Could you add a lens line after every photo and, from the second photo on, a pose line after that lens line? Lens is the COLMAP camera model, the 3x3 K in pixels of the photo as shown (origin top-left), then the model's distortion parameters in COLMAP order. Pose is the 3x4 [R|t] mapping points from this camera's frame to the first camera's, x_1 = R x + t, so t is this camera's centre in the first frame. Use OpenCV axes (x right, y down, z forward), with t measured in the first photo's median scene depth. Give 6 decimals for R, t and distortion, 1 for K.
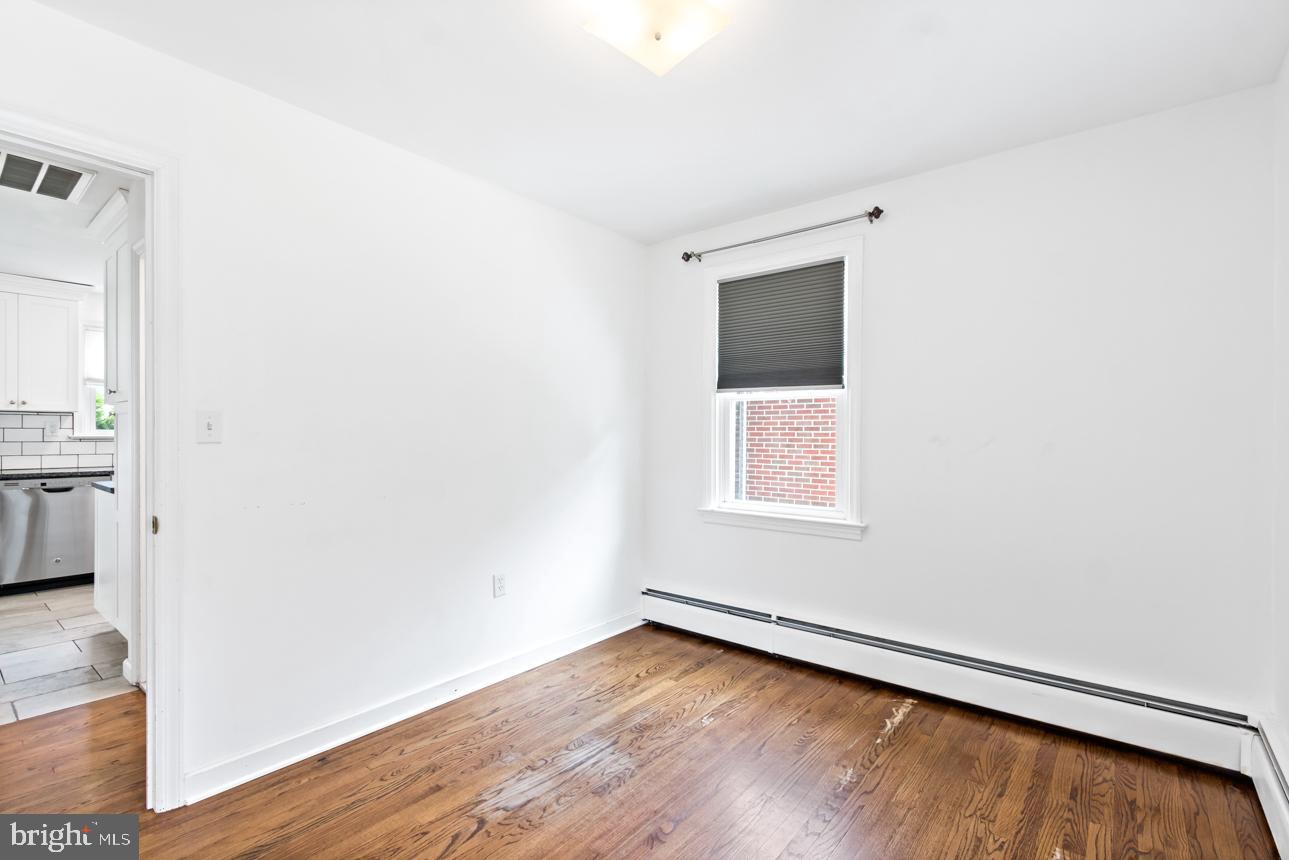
lens RADIAL K [[605.2, 0, 634.3], [0, 605.2, 429.5], [0, 0, 1]] dist [0.006277, -0.000920]
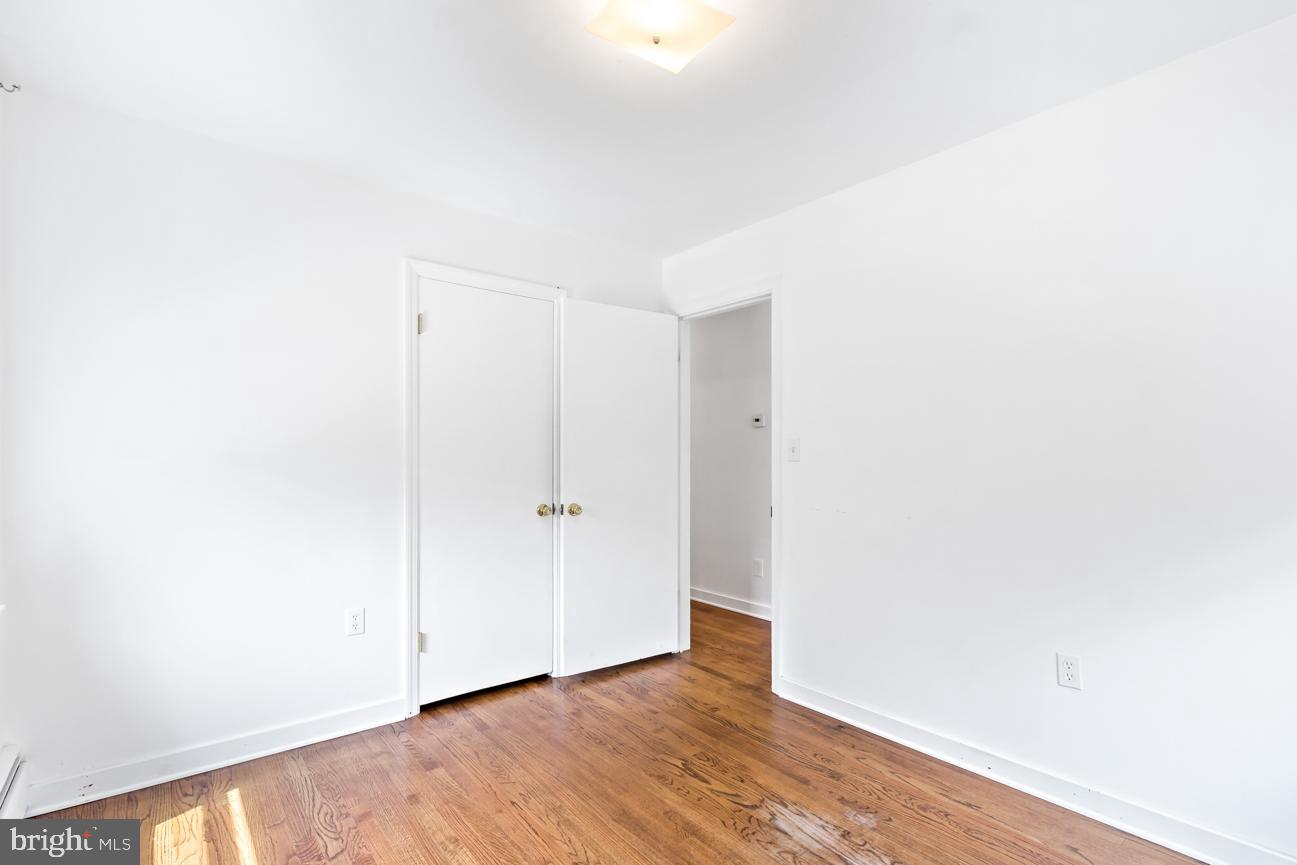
lens RADIAL K [[609.0, 0, 661.7], [0, 609.0, 445.7], [0, 0, 1]] dist [0.006277, -0.000920]
pose [[-0.193732, -0.010953, -0.980993, 0.781128], [0.007565, 0.999891, -0.012658, 0.001441], [0.981025, -0.009873, -0.193628, 0.938655]]
